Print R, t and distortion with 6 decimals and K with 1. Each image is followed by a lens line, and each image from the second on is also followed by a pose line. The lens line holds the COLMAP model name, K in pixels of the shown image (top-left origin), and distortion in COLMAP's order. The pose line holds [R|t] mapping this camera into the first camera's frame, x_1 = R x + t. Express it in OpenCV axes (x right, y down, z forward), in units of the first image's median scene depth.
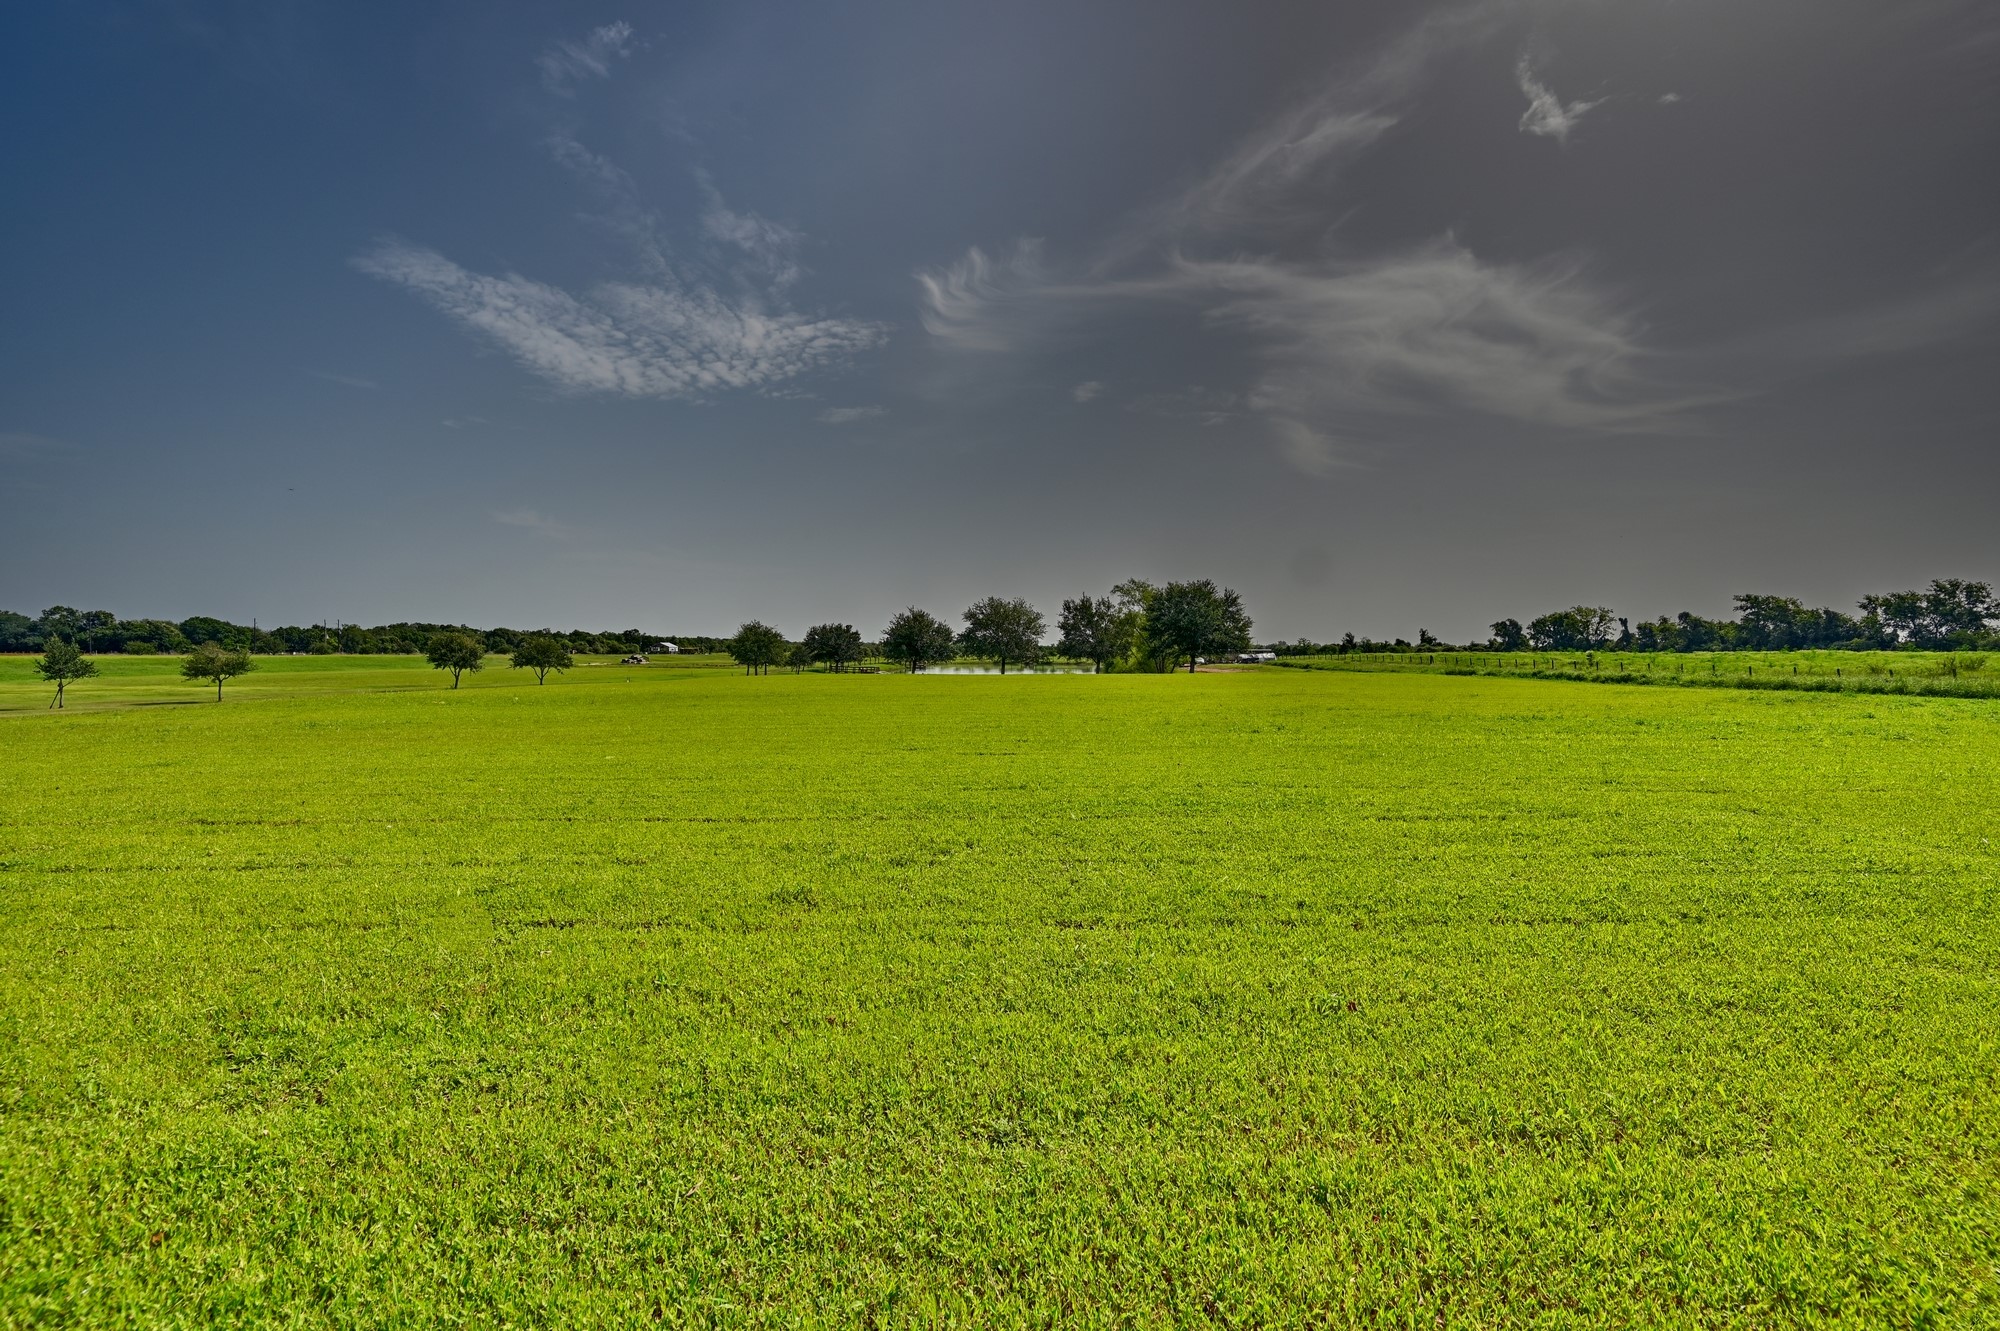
lens RADIAL K [[834.4, 0, 1000.8], [0, 834.4, 683.6], [0, 0, 1]] dist [-0.000742, 0.000002]
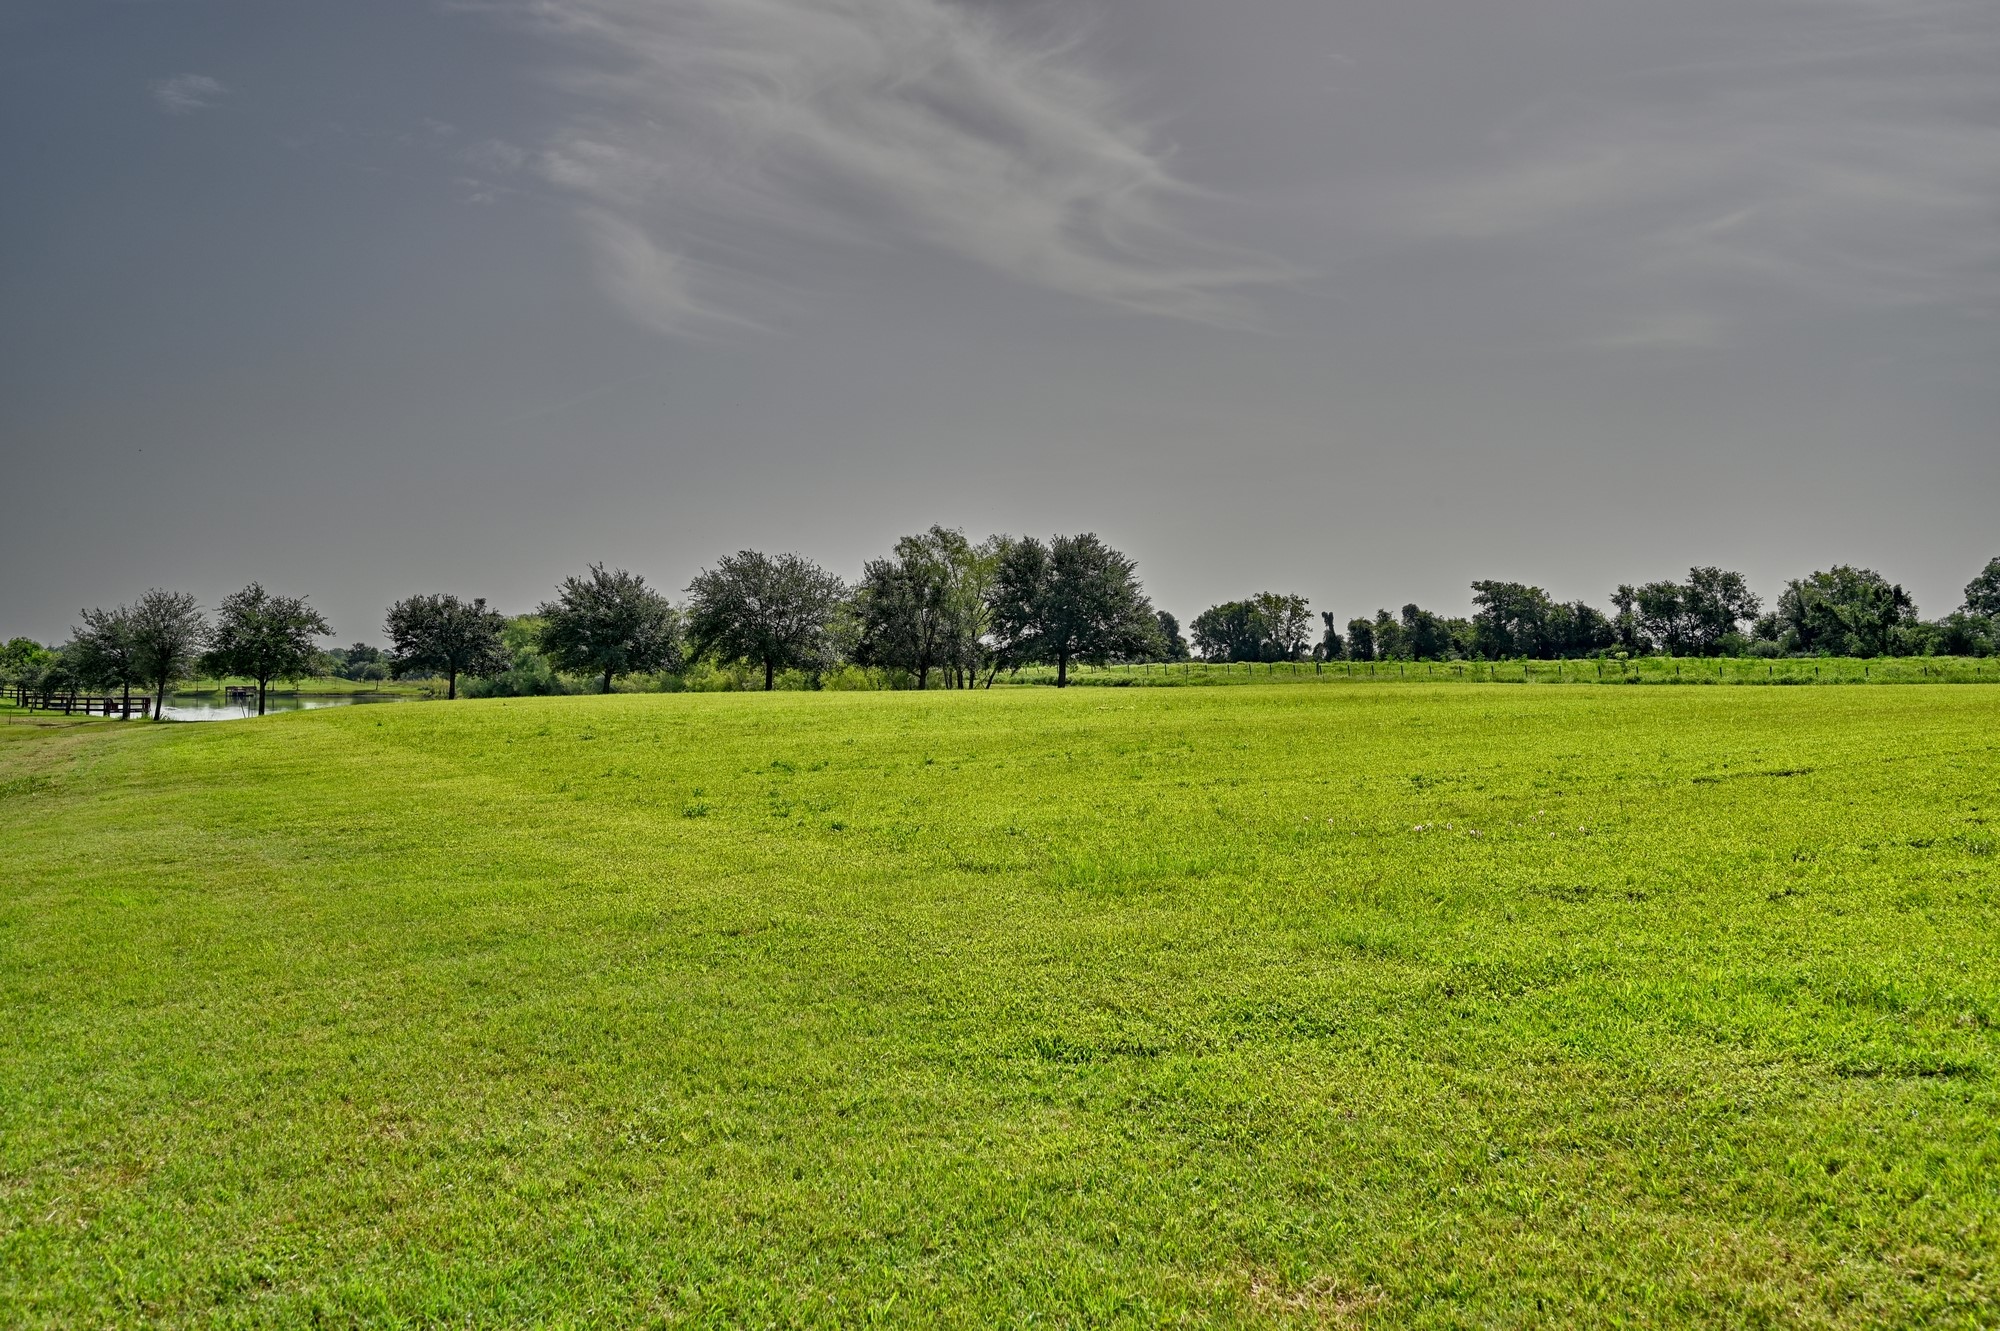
lens RADIAL K [[1716.9, 0, 1002.1], [0, 1716.9, 654.1], [0, 0, 1]] dist [0.000586, 0.002539]
pose [[0.849942, 0.001713, 0.526873, -0.195204], [0.024268, 0.998806, -0.042397, 0.004795], [-0.526317, 0.048821, 0.848886, 0.002007]]
